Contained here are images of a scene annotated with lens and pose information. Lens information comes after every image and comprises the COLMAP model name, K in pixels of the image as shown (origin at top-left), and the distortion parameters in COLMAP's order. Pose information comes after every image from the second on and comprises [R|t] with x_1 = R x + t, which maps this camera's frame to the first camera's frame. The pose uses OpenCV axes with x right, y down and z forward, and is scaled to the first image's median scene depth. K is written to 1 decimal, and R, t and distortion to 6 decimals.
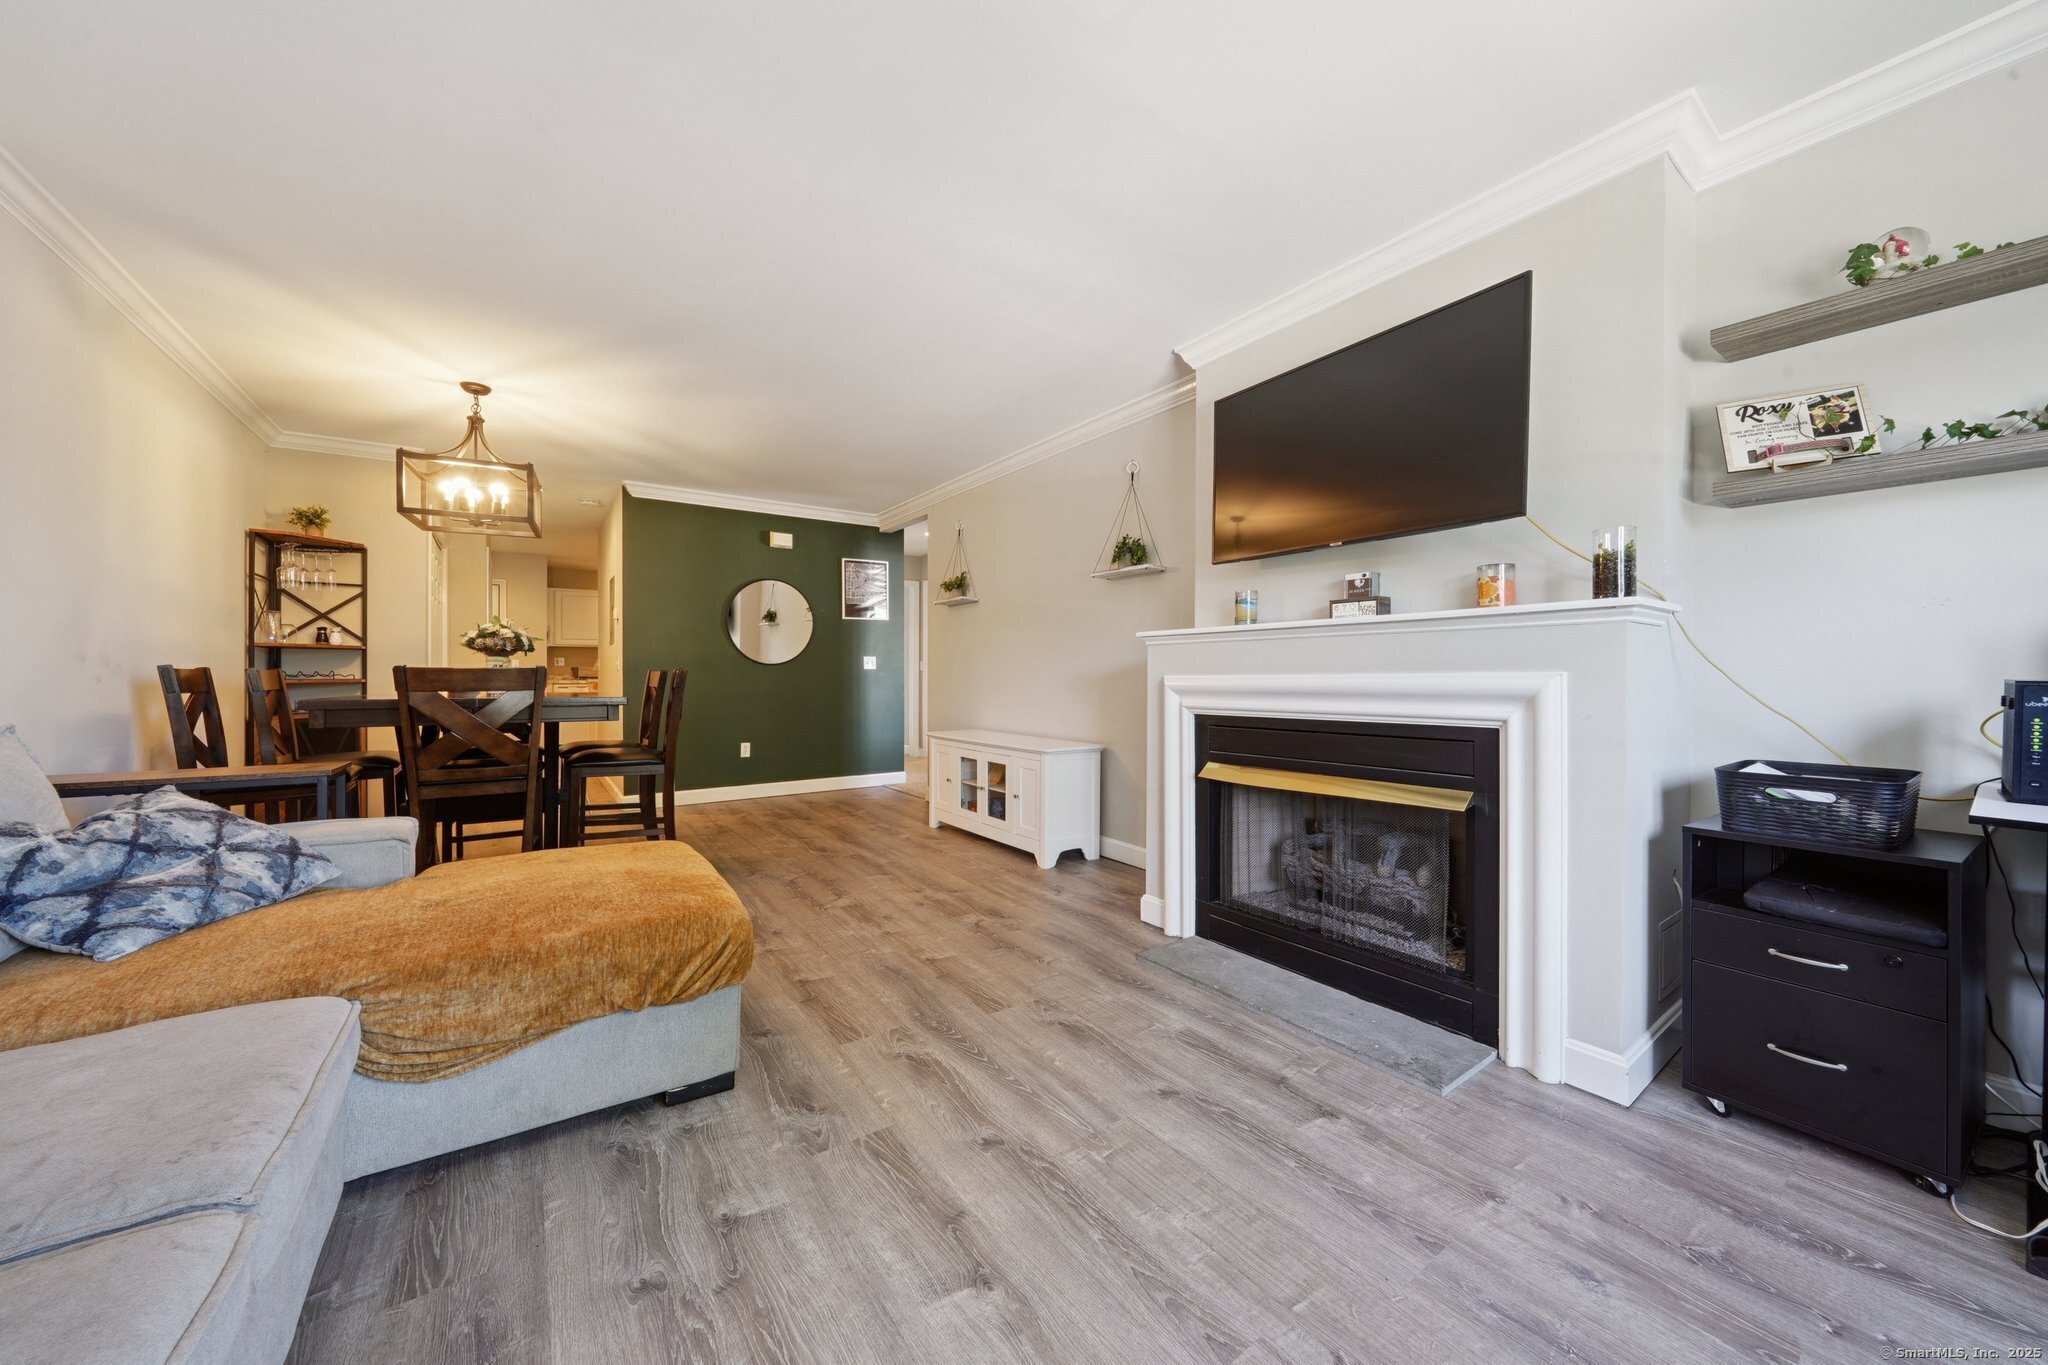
lens RADIAL K [[712.9, 0, 1019.0], [0, 712.9, 673.3], [0, 0, 1]] dist [-0.000965, 0.000028]
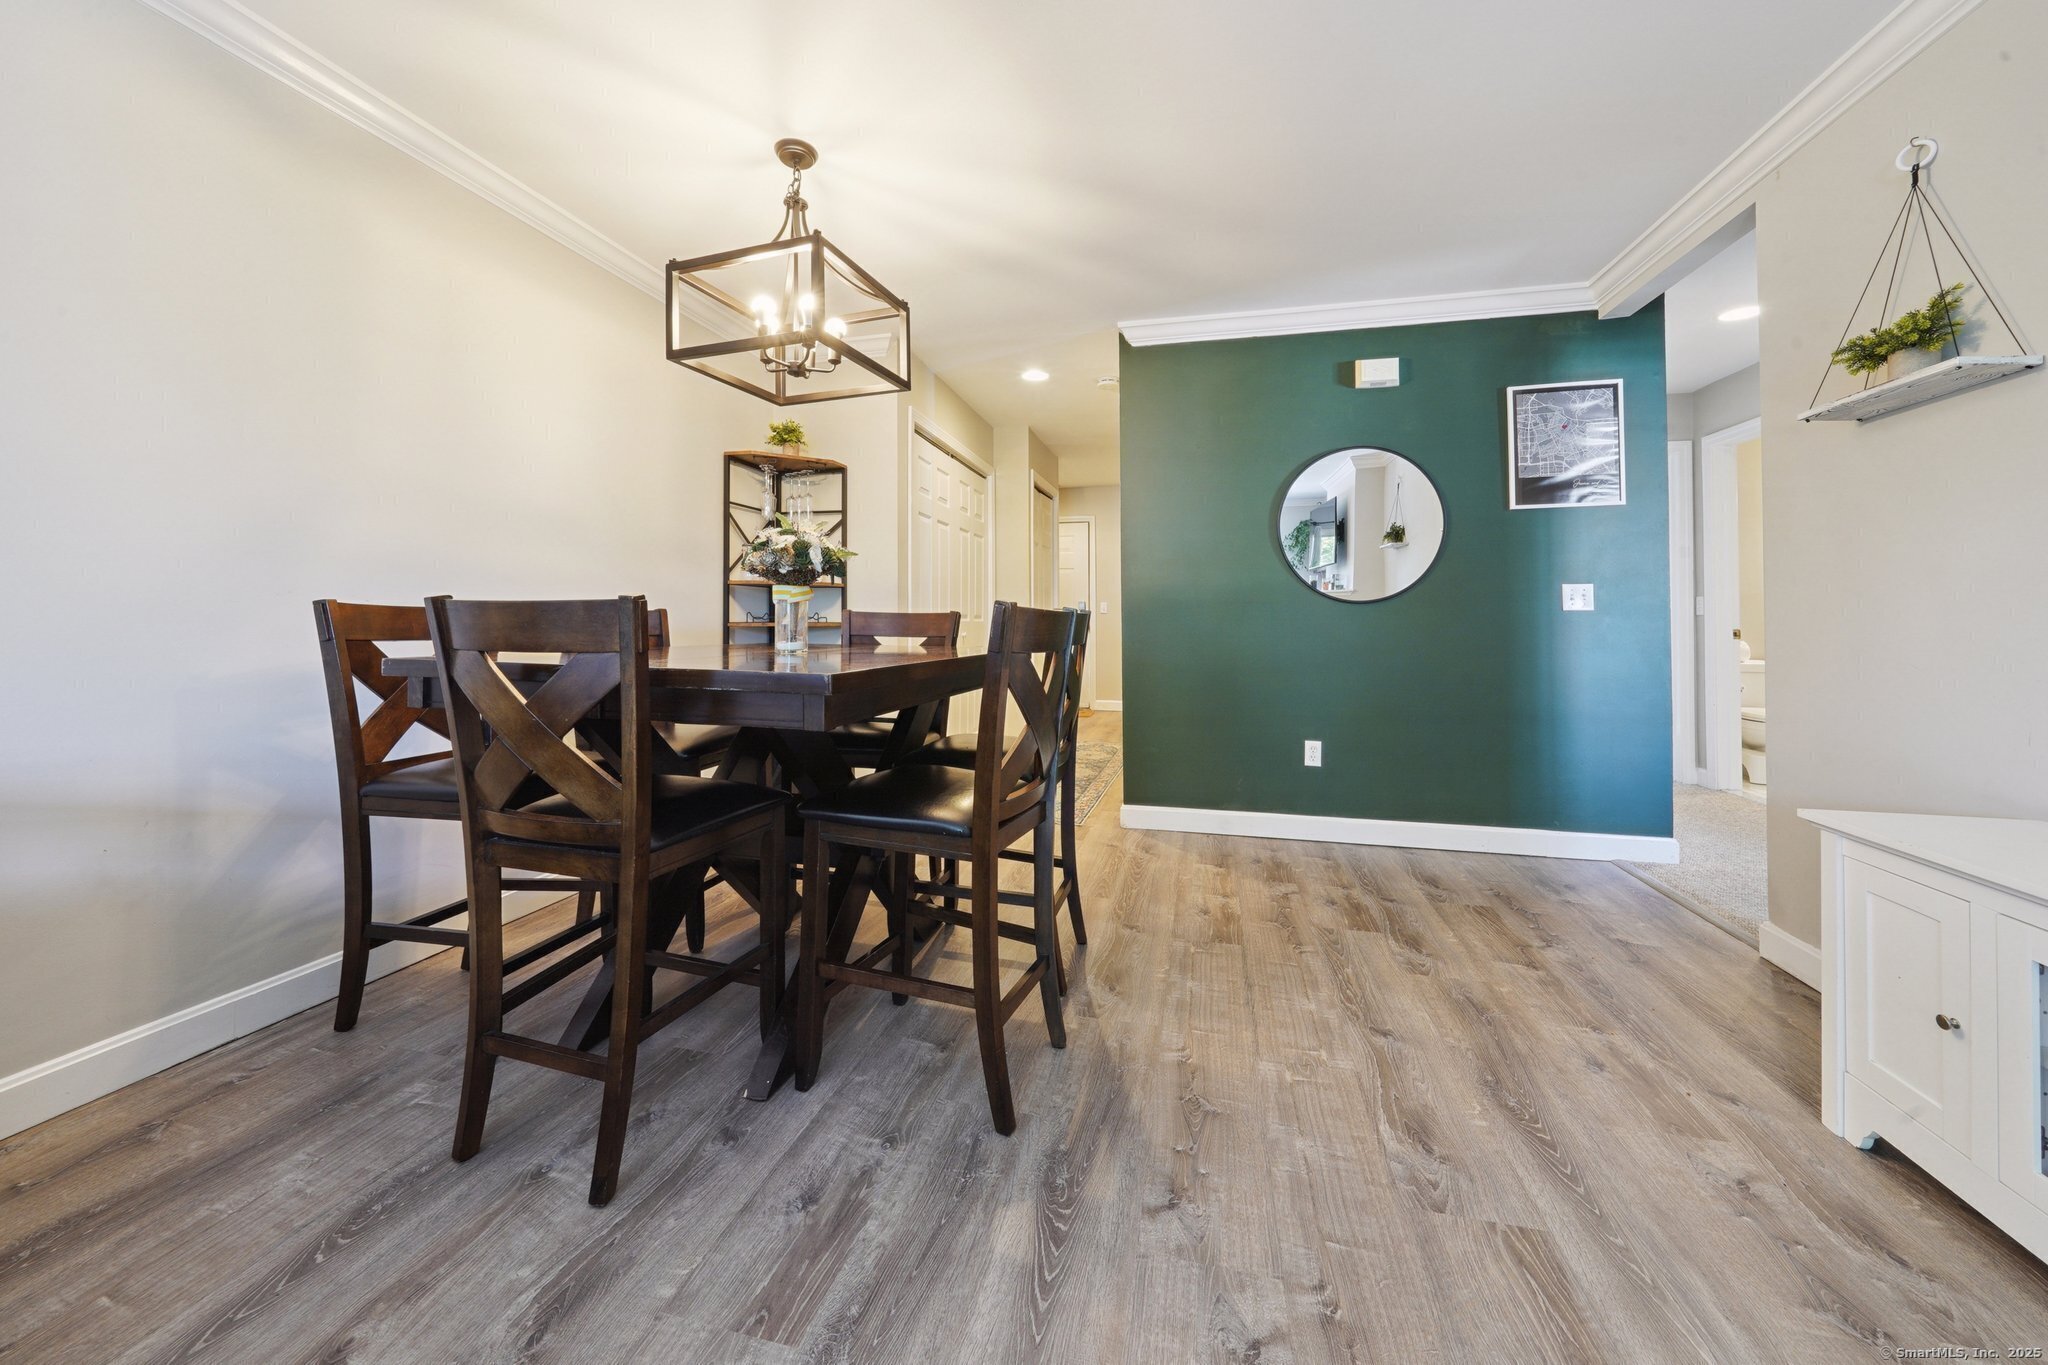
lens RADIAL K [[752.6, 0, 1016.3], [0, 752.6, 601.0], [0, 0, 1]] dist [-0.009236, 0.000025]
pose [[0.661953, -0.013837, -0.749418, -0.091348], [-0.004766, 0.999732, -0.022669, 0.000980], [0.749531, 0.018577, 0.661709, 0.427243]]
